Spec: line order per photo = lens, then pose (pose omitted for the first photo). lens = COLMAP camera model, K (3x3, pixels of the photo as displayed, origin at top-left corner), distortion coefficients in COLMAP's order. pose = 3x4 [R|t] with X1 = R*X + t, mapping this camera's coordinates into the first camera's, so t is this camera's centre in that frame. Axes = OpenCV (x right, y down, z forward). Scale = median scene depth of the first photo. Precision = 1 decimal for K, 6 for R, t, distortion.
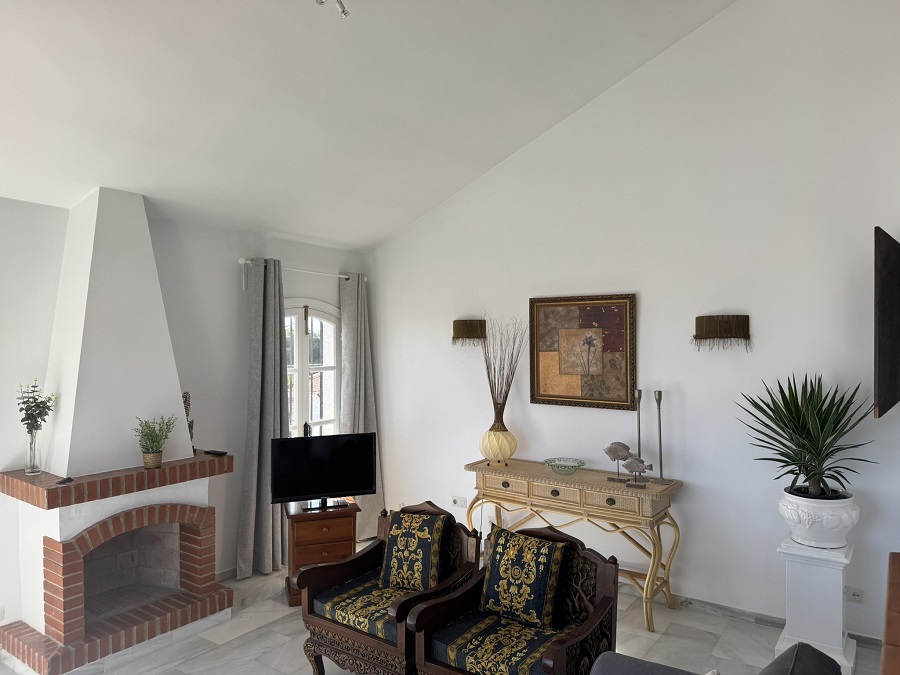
lens RADIAL K [[629.6, 0, 450.0], [0, 629.6, 337.5], [0, 0, 1]] dist [0.082378, -0.113426]
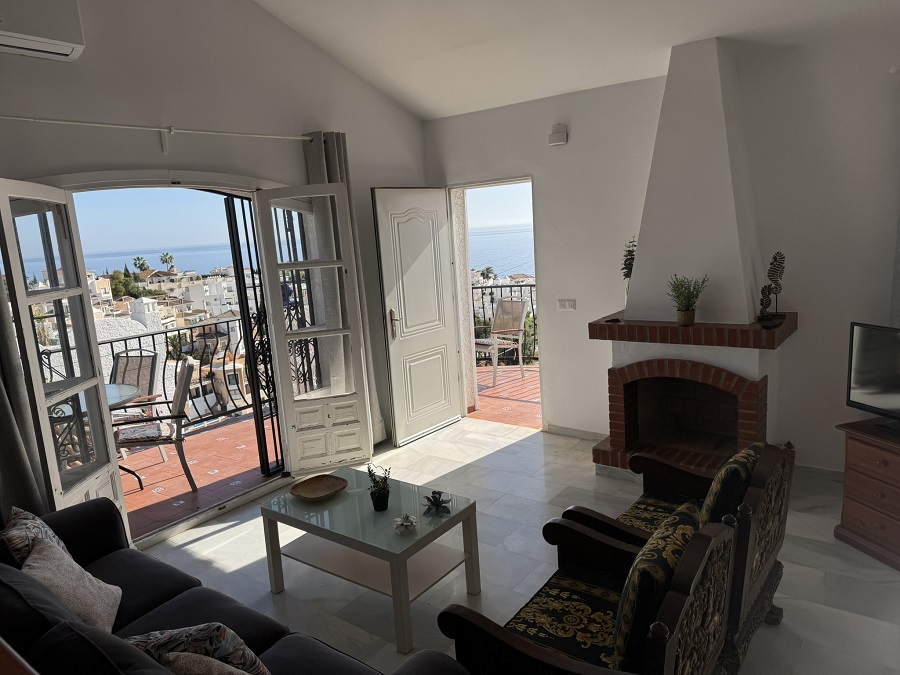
lens RADIAL K [[629.6, 0, 450.0], [0, 629.6, 337.5], [0, 0, 1]] dist [0.082378, -0.113426]
pose [[-0.045707, 0.180712, -0.982473, 0.473903], [0.066979, 0.981843, 0.177480, 0.014180], [0.996707, -0.057693, -0.056981, 0.577443]]
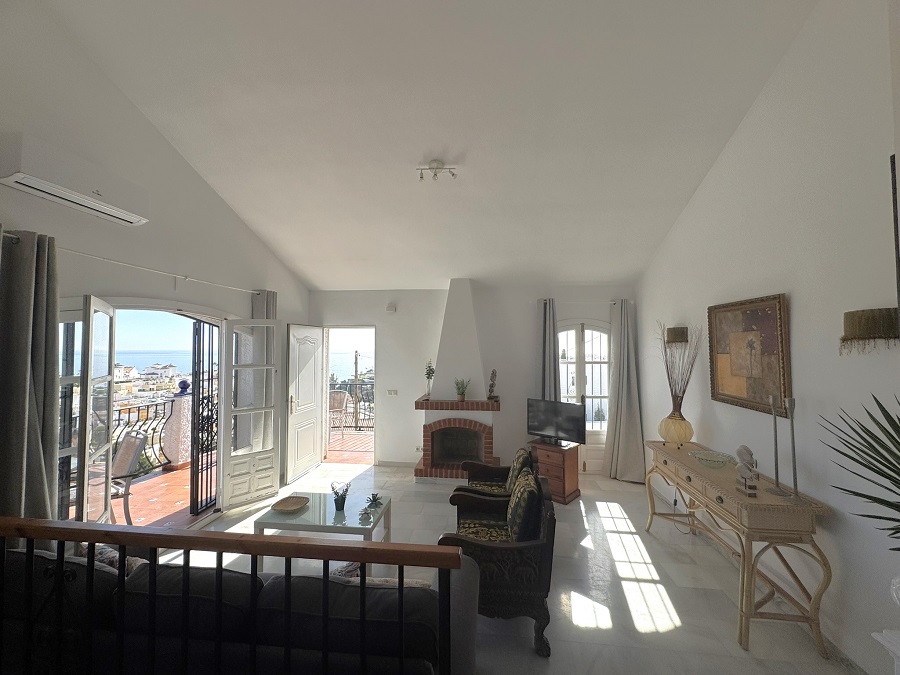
lens RADIAL K [[366.6, 0, 450.0], [0, 366.6, 337.5], [0, 0, 1]] dist [-0.000688, -0.000116]
pose [[0.473307, -0.018207, -0.880710, 0.536309], [-0.002055, 0.999761, -0.021772, 0.009214], [0.880895, 0.012115, 0.473156, 0.310810]]
